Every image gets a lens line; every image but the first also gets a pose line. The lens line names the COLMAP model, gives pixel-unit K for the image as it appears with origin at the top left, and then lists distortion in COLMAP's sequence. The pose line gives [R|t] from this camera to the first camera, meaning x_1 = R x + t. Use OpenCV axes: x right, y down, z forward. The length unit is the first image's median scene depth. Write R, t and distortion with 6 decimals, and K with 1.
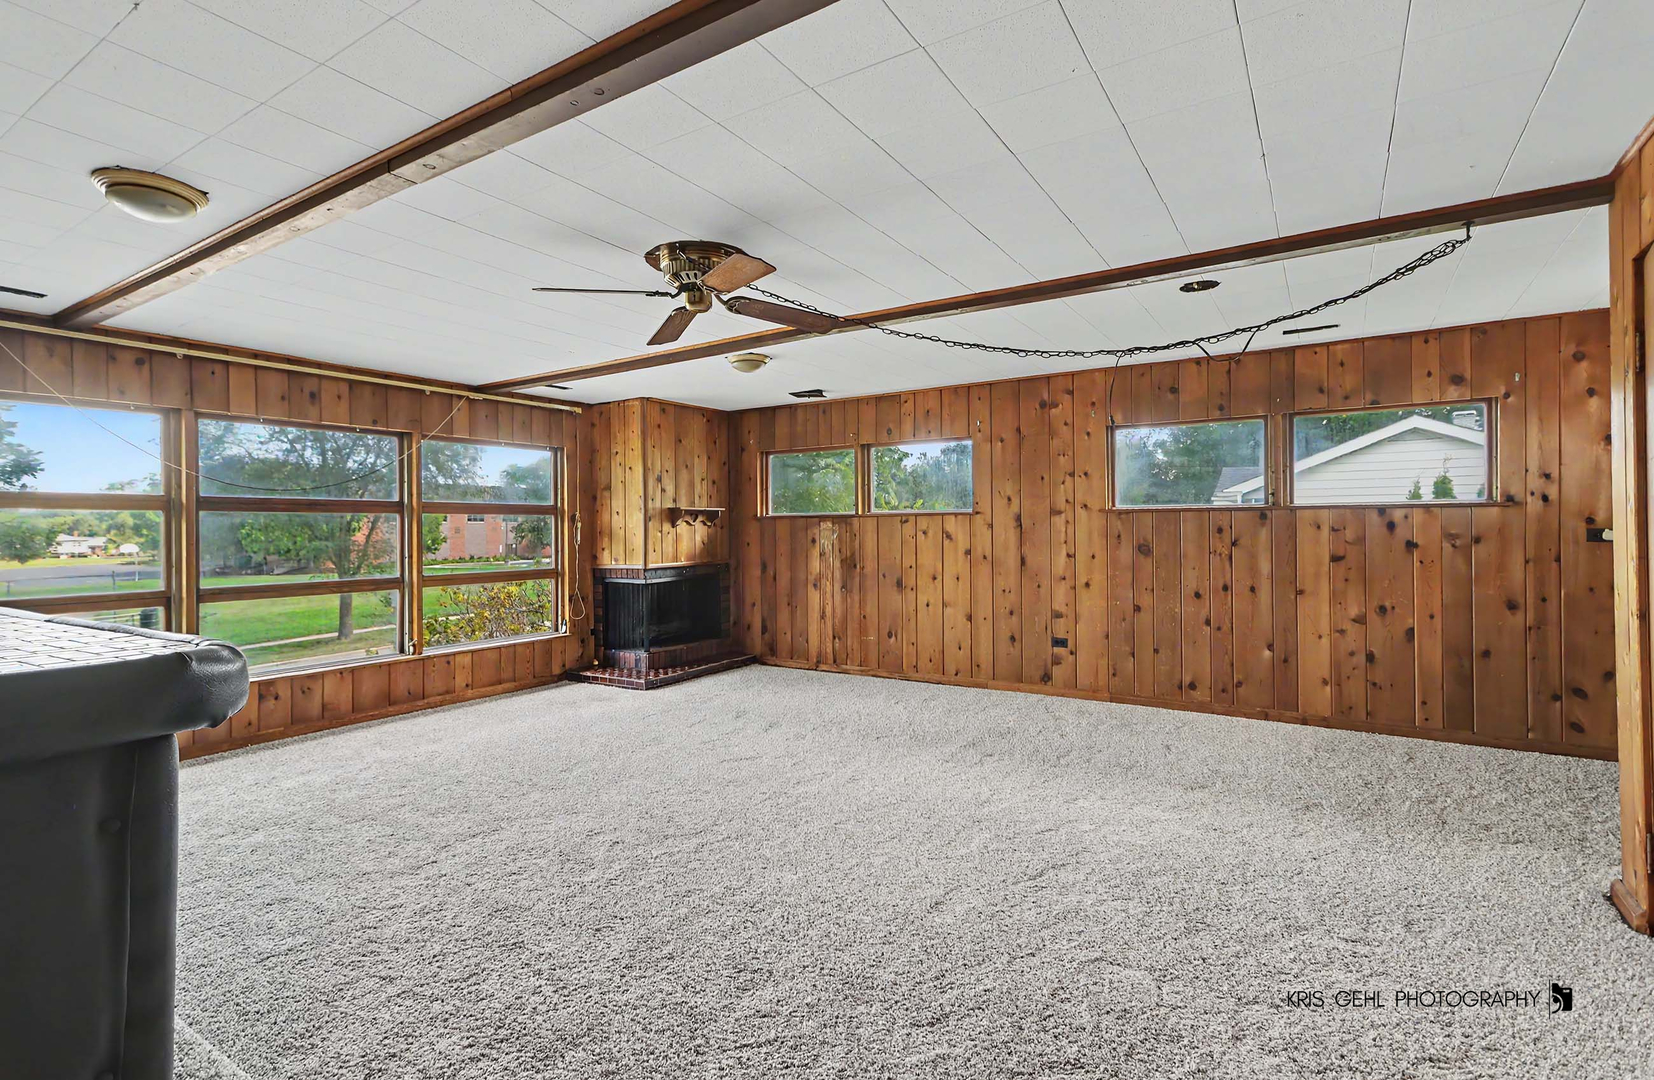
lens RADIAL K [[760.8, 0, 827.0], [0, 760.8, 540.0], [0, 0, 1]] dist [0.000895, 0.000060]
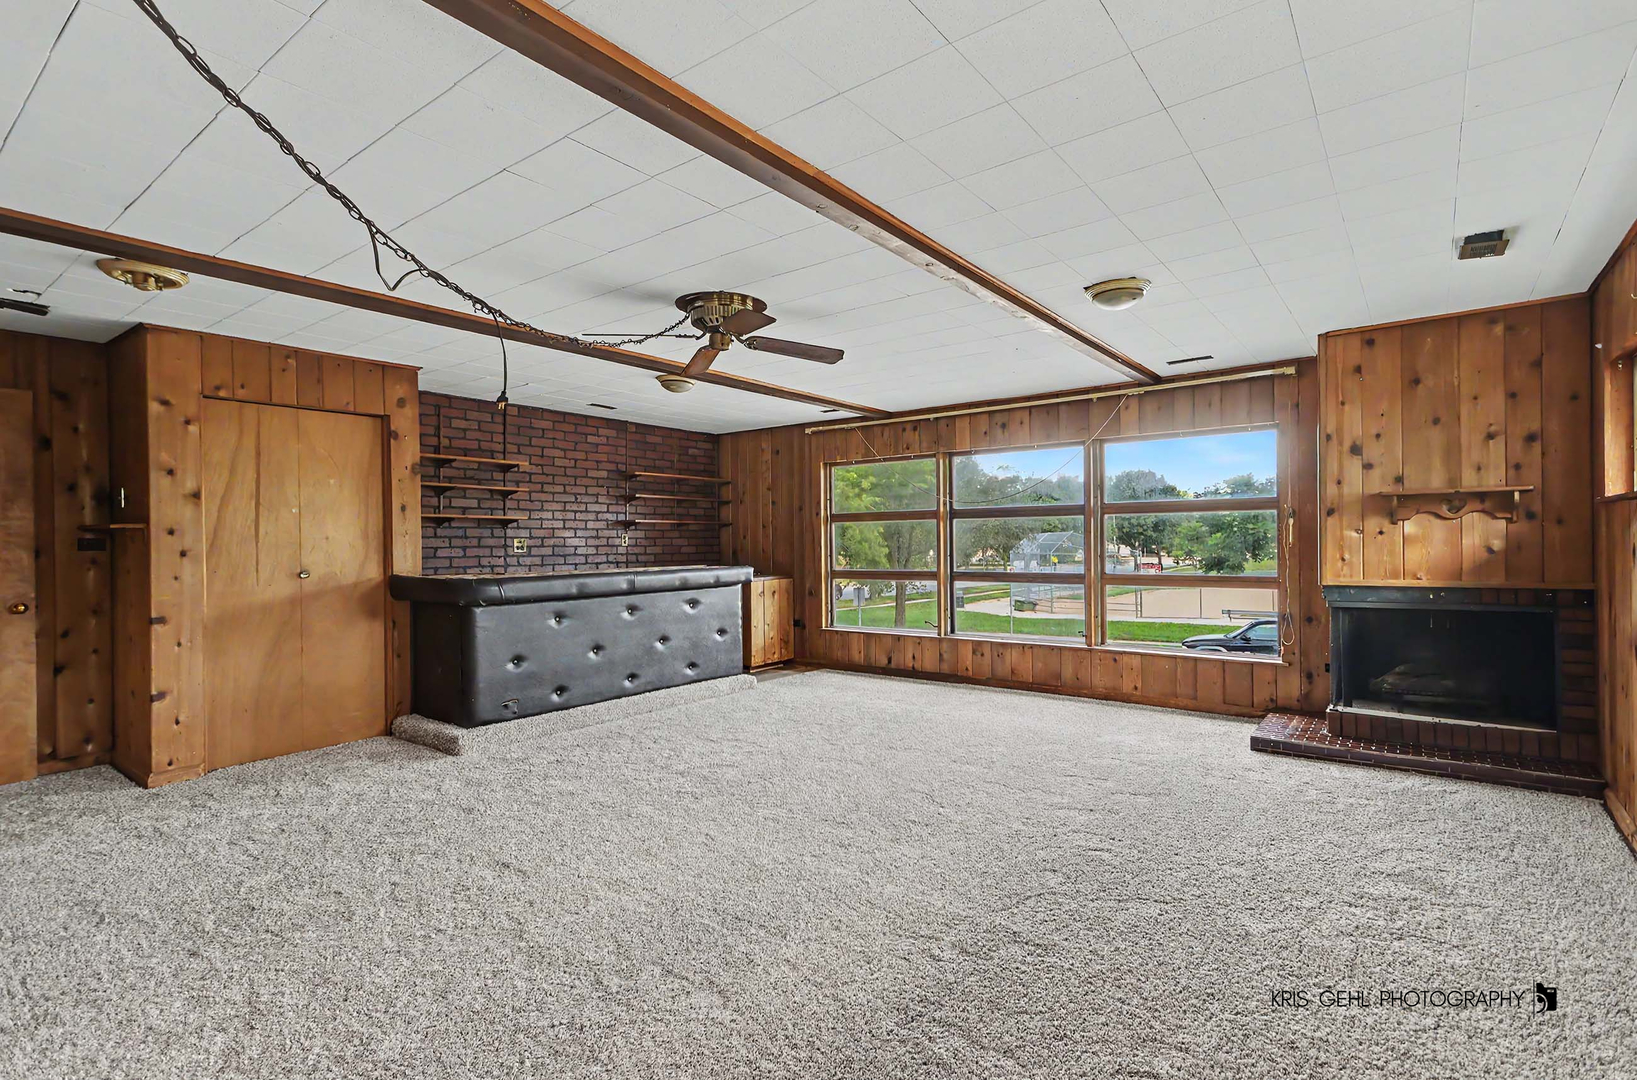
lens RADIAL K [[781.8, 0, 818.5], [0, 781.8, 540.0], [0, 0, 1]] dist [0.001888, 0.000178]
pose [[-0.089018, 0.016808, -0.995888, 0.490183], [0.003875, 0.999856, 0.016528, -0.015712], [0.996022, -0.002387, -0.089070, 0.593724]]
